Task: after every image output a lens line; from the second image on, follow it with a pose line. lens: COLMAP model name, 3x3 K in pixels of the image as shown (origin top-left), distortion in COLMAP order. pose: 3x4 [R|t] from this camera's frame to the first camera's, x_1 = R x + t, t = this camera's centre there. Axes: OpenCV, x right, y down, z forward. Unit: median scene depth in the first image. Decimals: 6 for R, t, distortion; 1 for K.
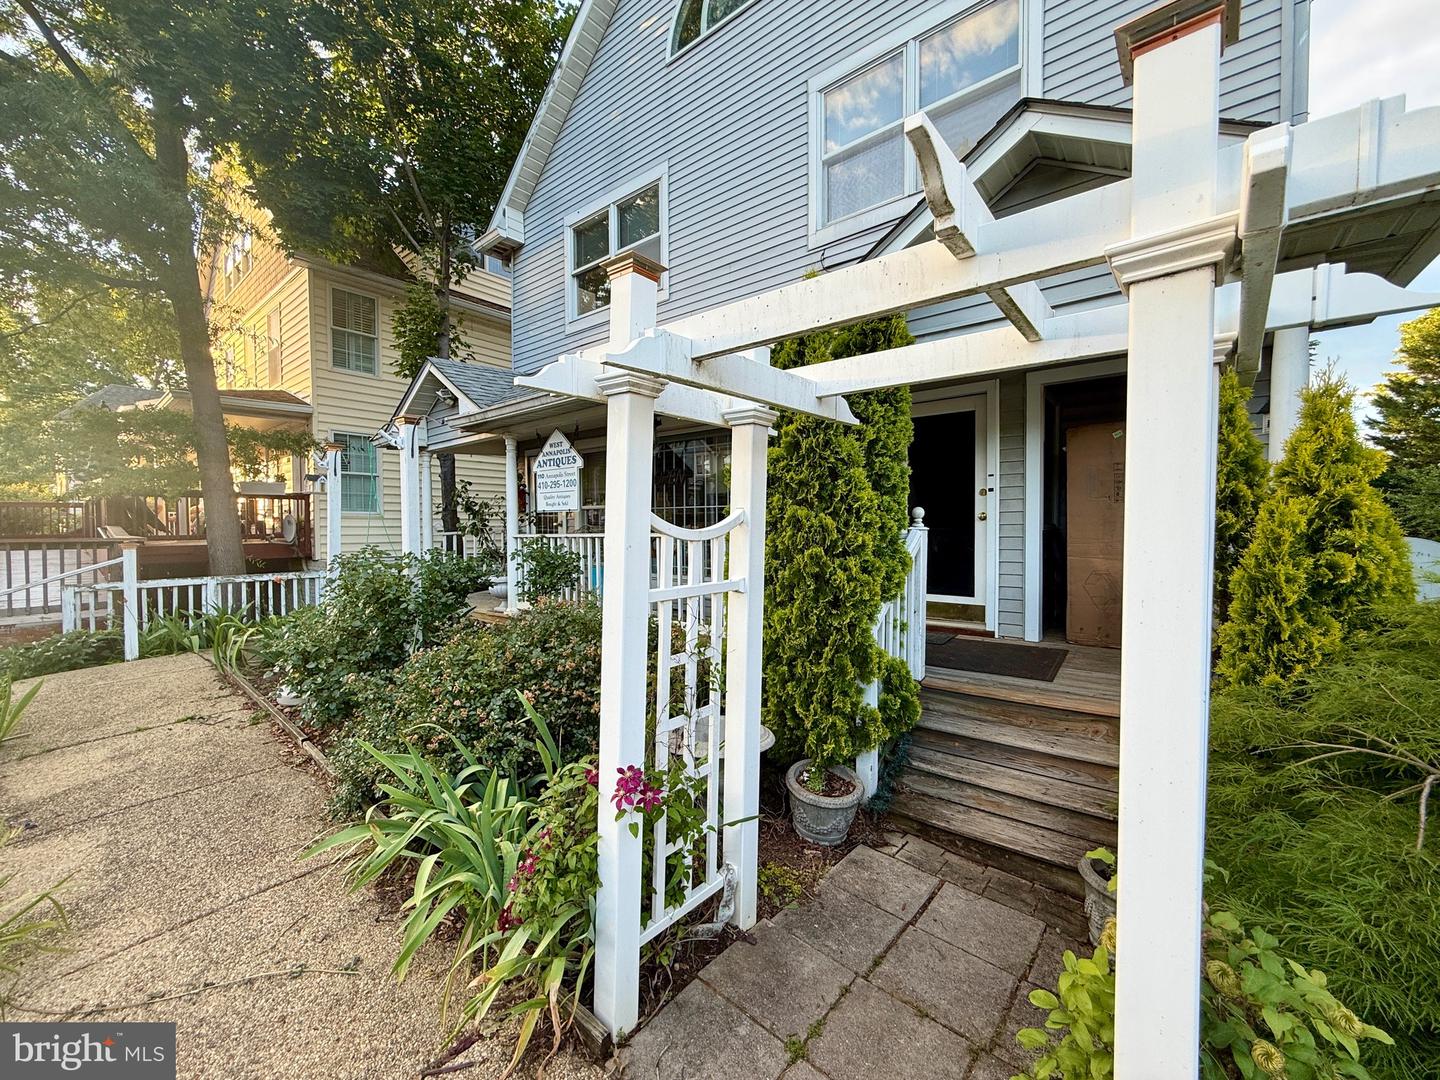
lens RADIAL K [[575.3, 0, 716.7], [0, 575.3, 540.9], [0, 0, 1]] dist [-0.002503, 0.000645]
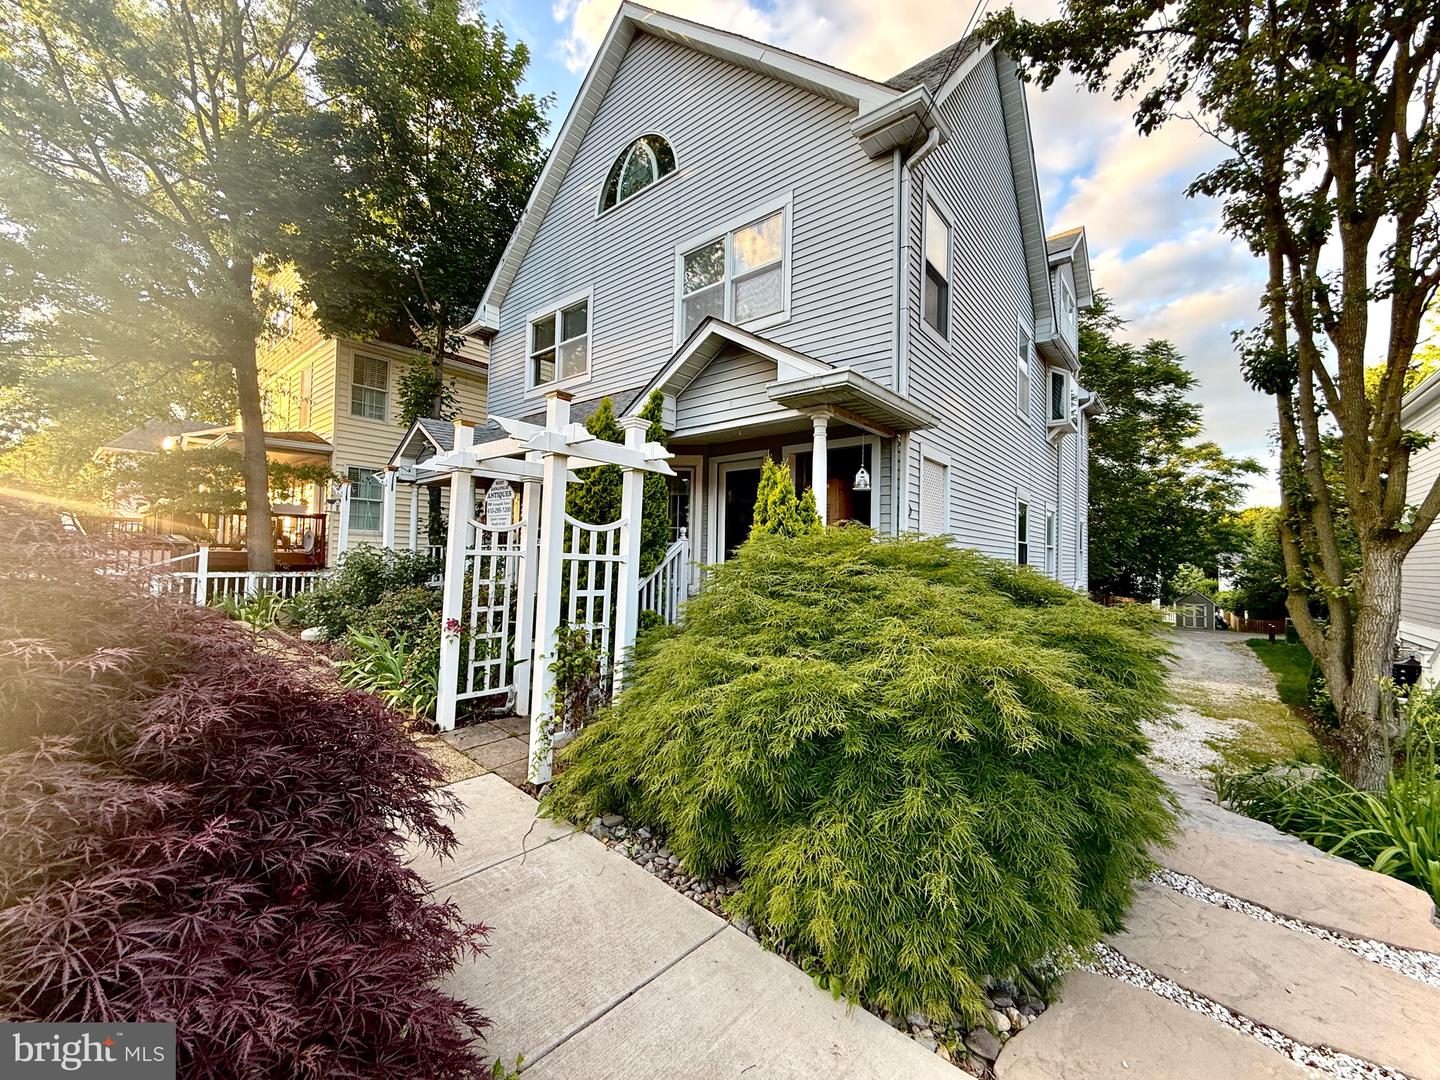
lens RADIAL K [[575.3, 0, 715.3], [0, 575.3, 538.5], [0, 0, 1]] dist [-0.002503, 0.000645]
pose [[0.999583, 0.024556, -0.015187, 0.226207], [-0.025462, 0.997709, -0.062678, 0.038421], [0.013613, 0.063038, 0.997918, -0.333768]]
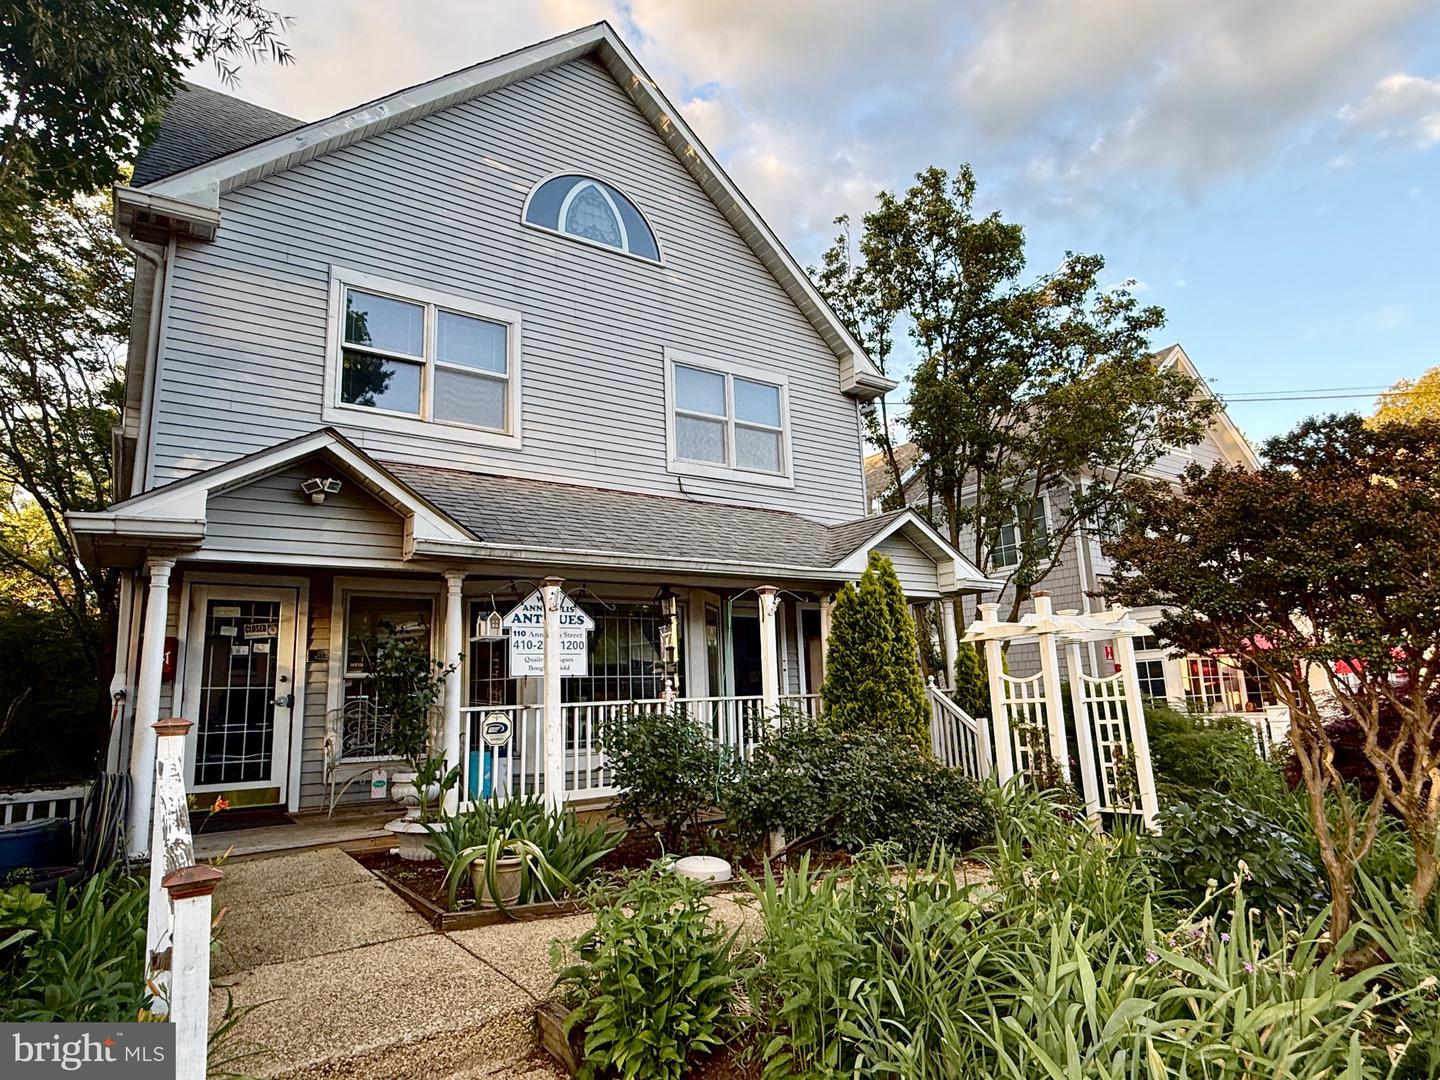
lens RADIAL K [[836.9, 0, 712.9], [0, 836.9, 537.2], [0, 0, 1]] dist [0.006747, 0.000485]
pose [[0.267314, 0.178093, 0.947009, -1.134353], [0.060682, 0.977711, -0.200996, 0.008432], [-0.961697, 0.111196, 0.250549, 0.342469]]
